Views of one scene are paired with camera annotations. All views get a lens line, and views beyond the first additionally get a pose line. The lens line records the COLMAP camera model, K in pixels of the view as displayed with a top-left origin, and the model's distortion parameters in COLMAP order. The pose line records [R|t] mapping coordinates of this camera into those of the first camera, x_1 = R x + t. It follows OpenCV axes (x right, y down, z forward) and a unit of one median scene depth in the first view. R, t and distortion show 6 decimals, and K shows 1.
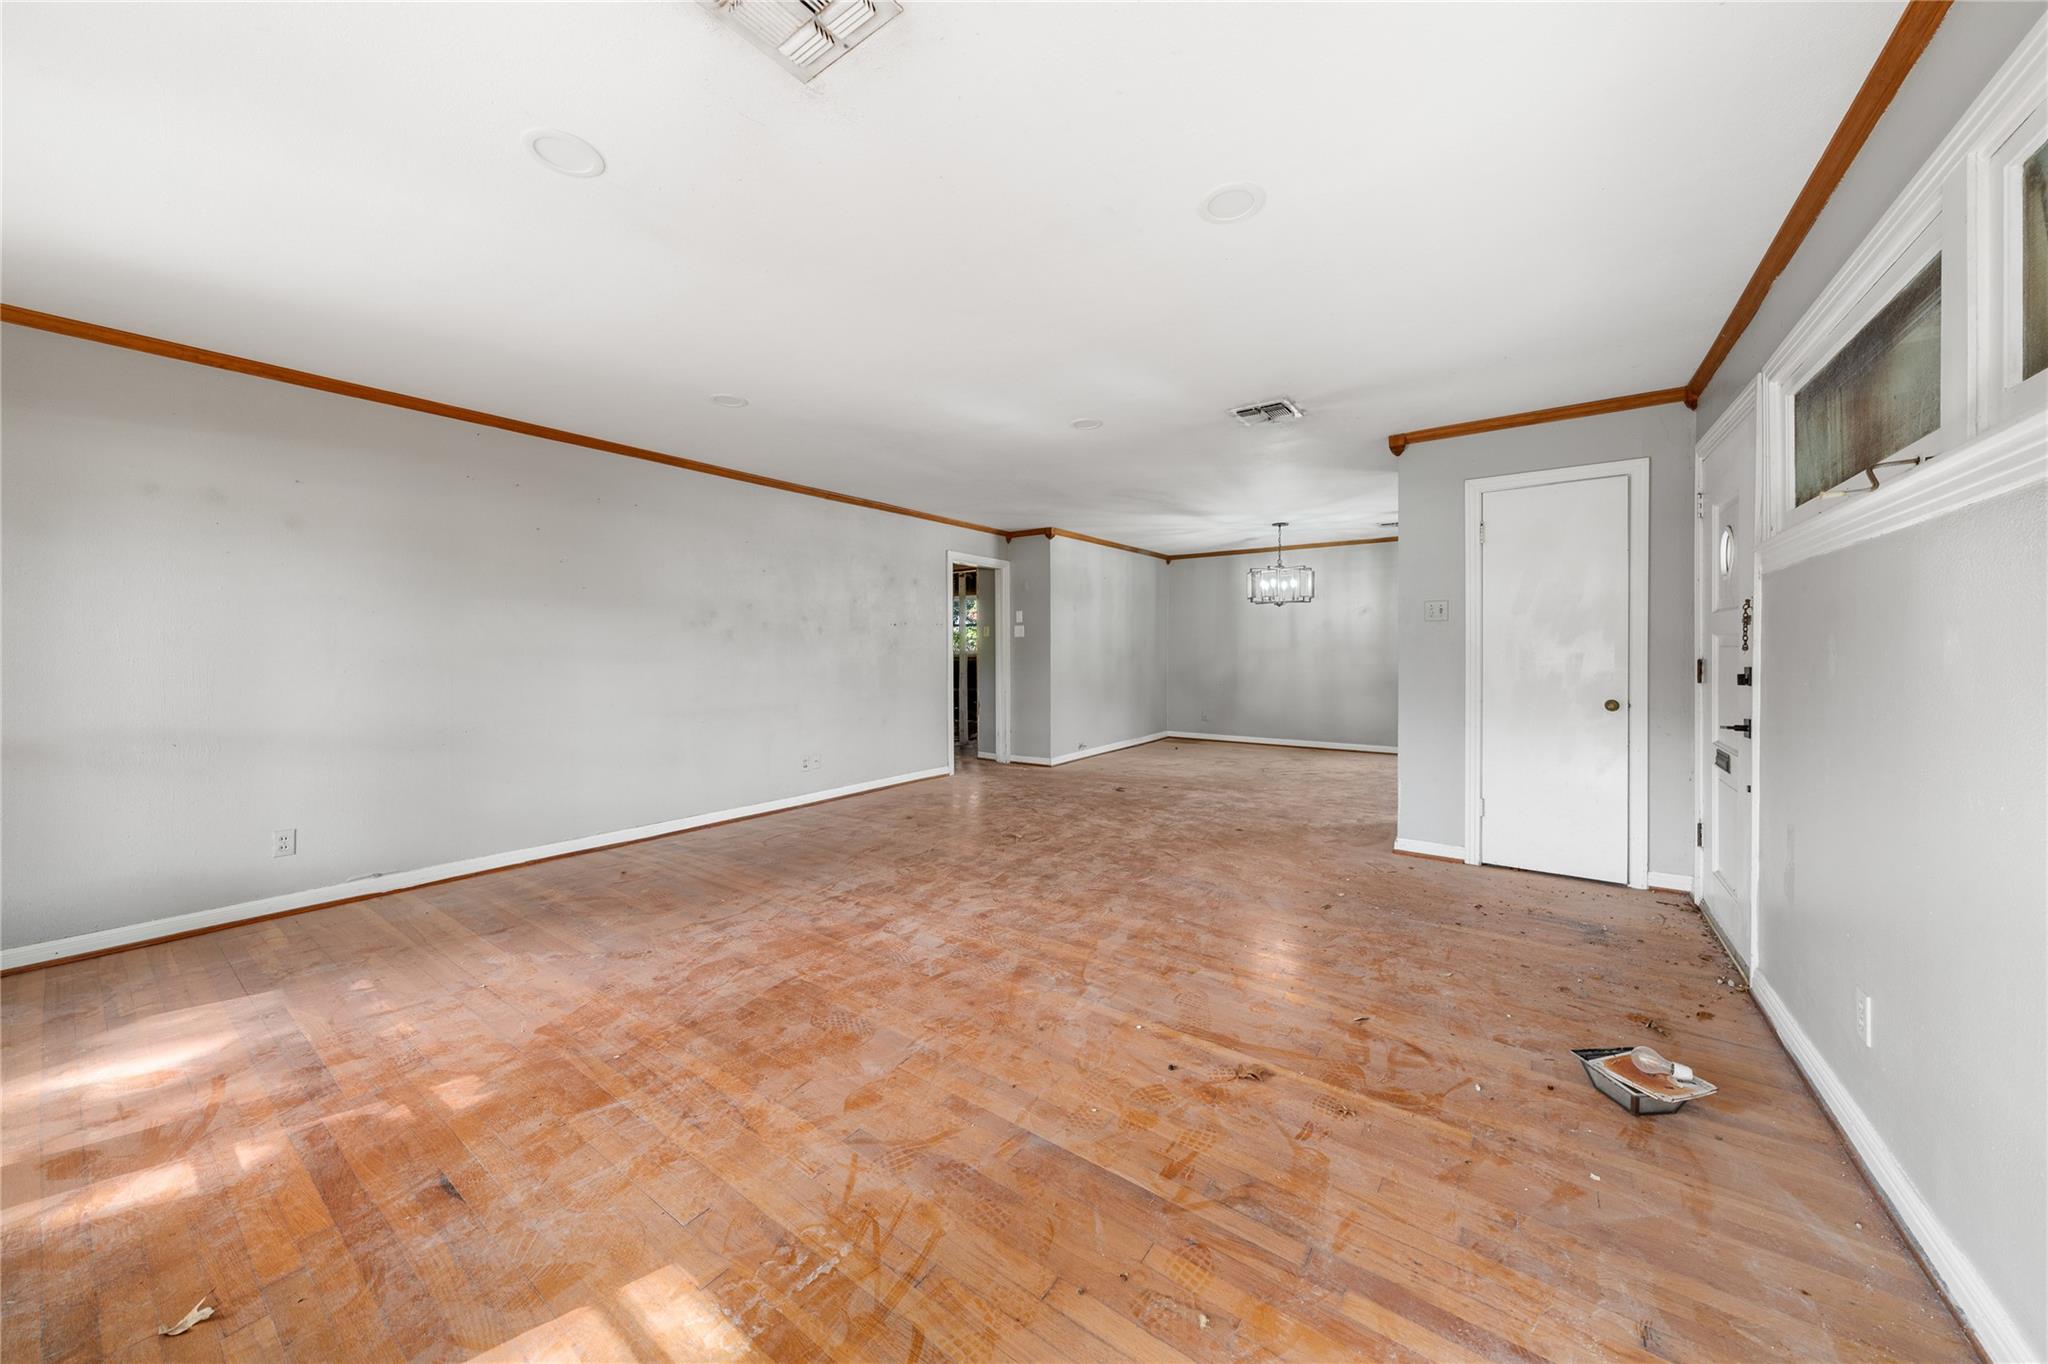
lens RADIAL K [[697.4, 0, 1028.0], [0, 697.4, 678.2], [0, 0, 1]] dist [-0.000353, -0.000055]
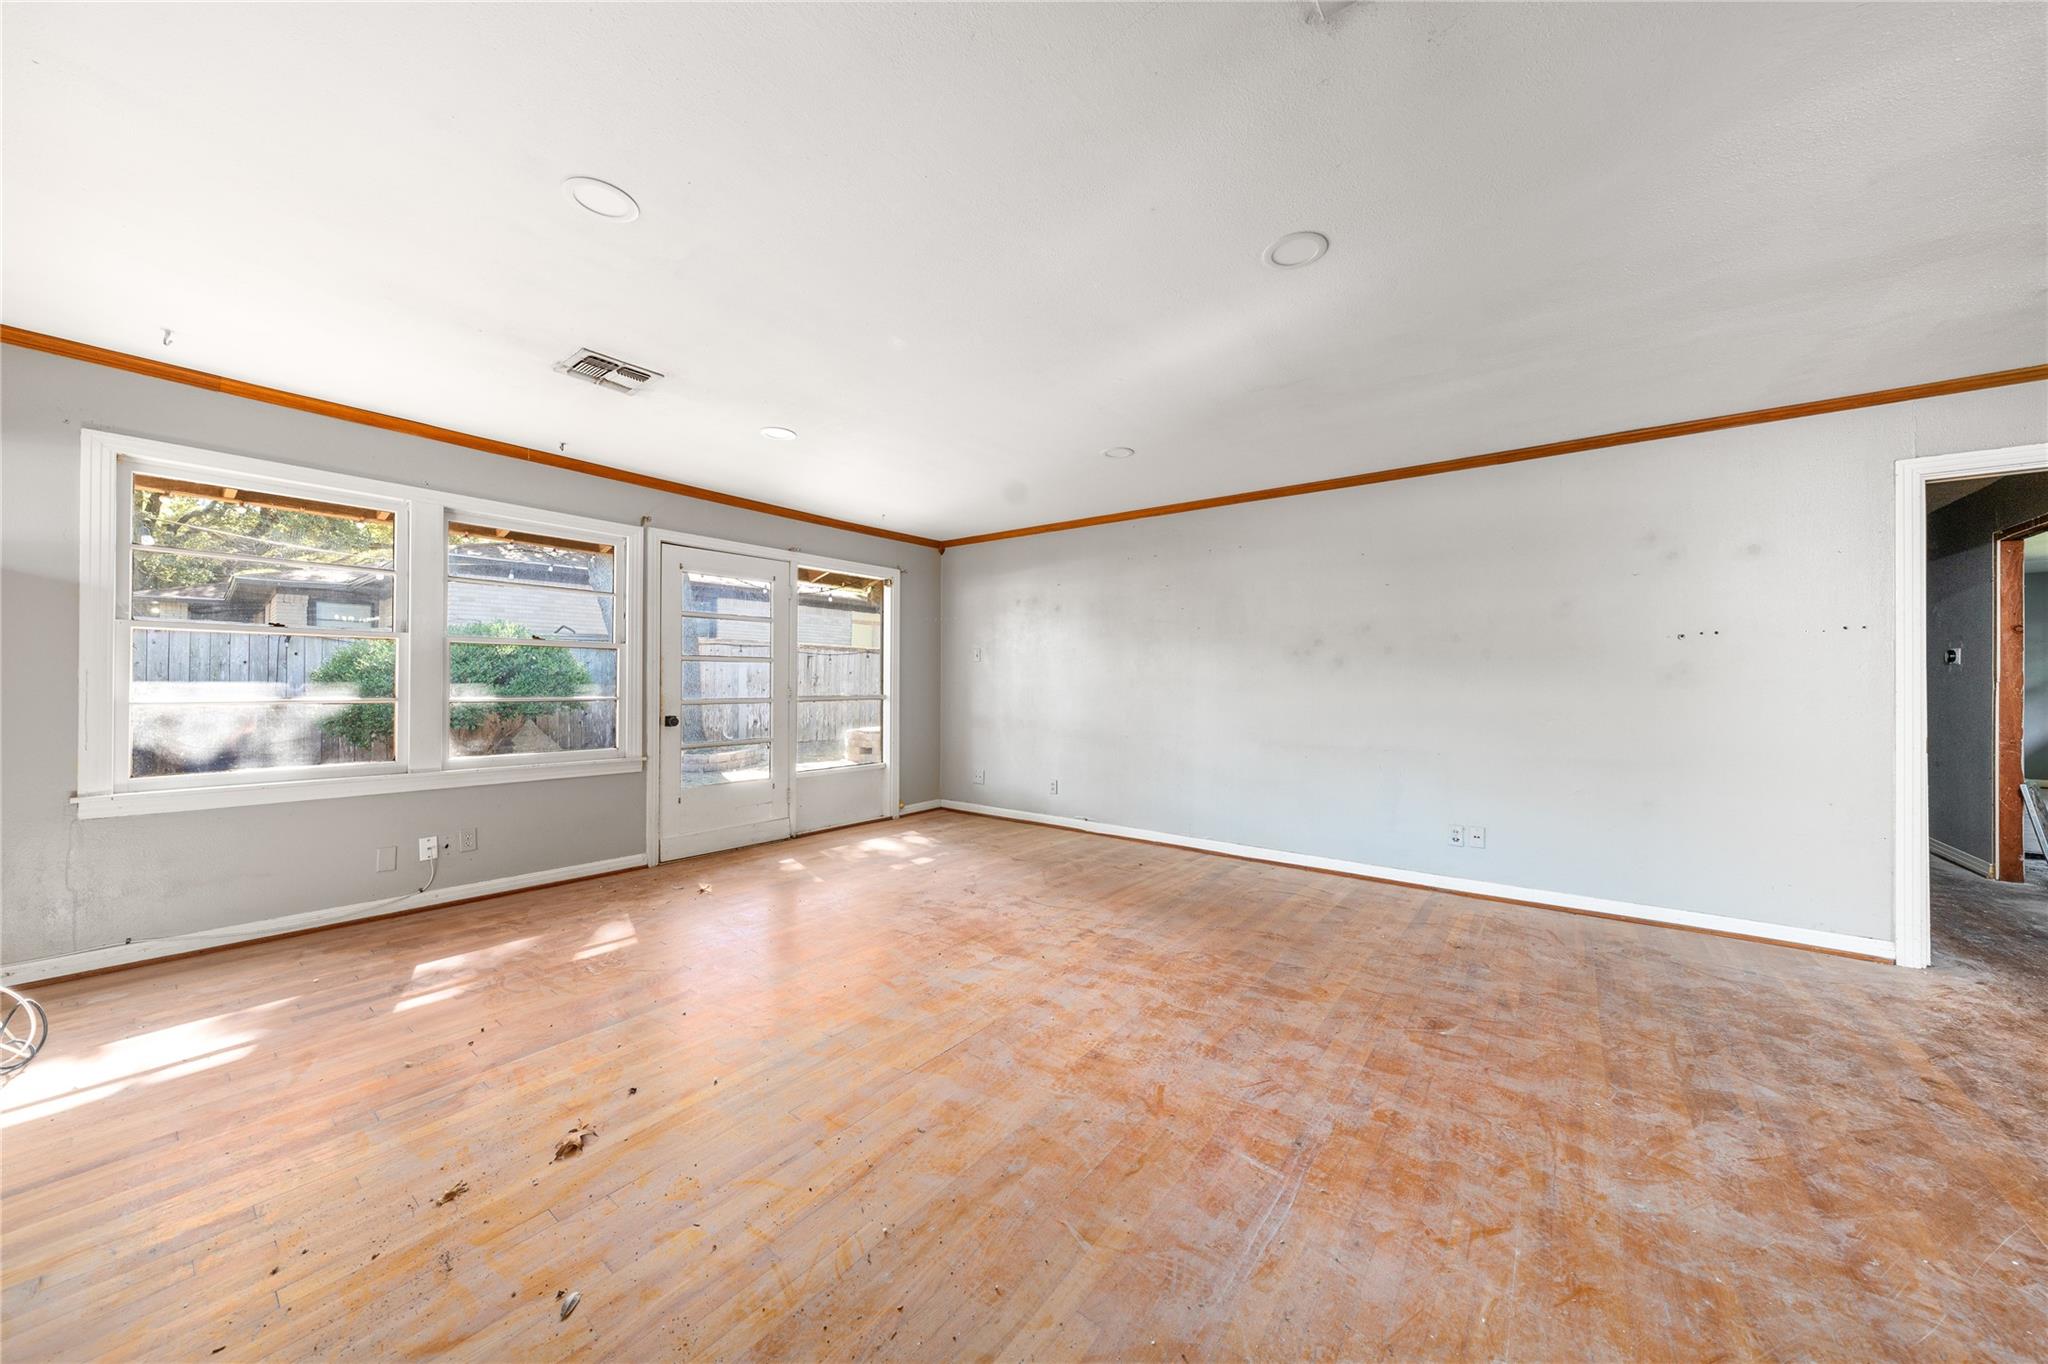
lens RADIAL K [[697.4, 0, 1028.0], [0, 697.4, 678.2], [0, 0, 1]] dist [-0.000353, -0.000055]
pose [[-0.025284, -0.003168, -0.999675, 0.704715], [-0.044555, 0.999005, -0.002039, -0.034900], [0.998687, 0.044489, -0.025400, 0.922136]]
